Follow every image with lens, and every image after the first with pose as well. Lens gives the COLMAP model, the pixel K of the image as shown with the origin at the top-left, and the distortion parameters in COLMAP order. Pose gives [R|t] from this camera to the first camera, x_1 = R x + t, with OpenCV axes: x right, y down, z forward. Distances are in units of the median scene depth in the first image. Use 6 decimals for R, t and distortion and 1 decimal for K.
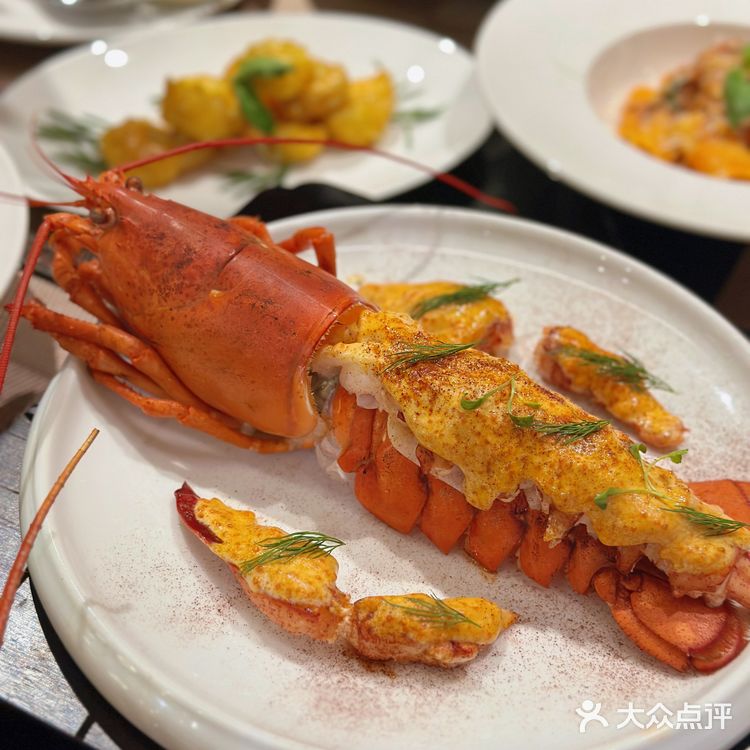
lens RADIAL K [[1401.7, 0, 374.4], [0, 1401.7, 375.7], [0, 0, 1]] dist [0.162287, 0.000000]
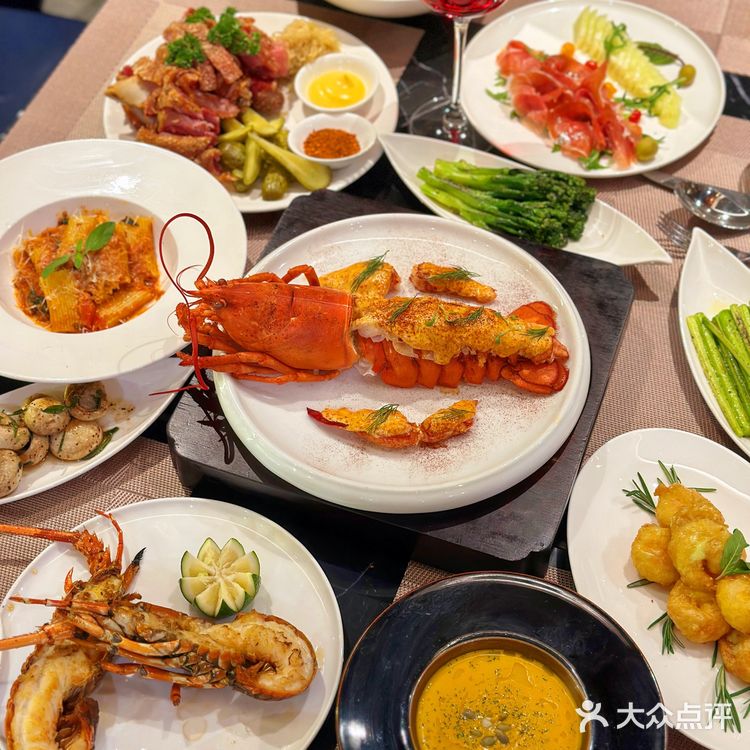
lens RADIAL K [[1401.7, 0, 375.3], [0, 1401.7, 374.6], [0, 0, 1]] dist [0.162287, 0.000000]
pose [[0.872331, -0.398989, 0.282571, -0.662923], [0.346851, 0.912359, 0.217477, -0.416365], [-0.344577, -0.091701, 0.934268, -1.051289]]
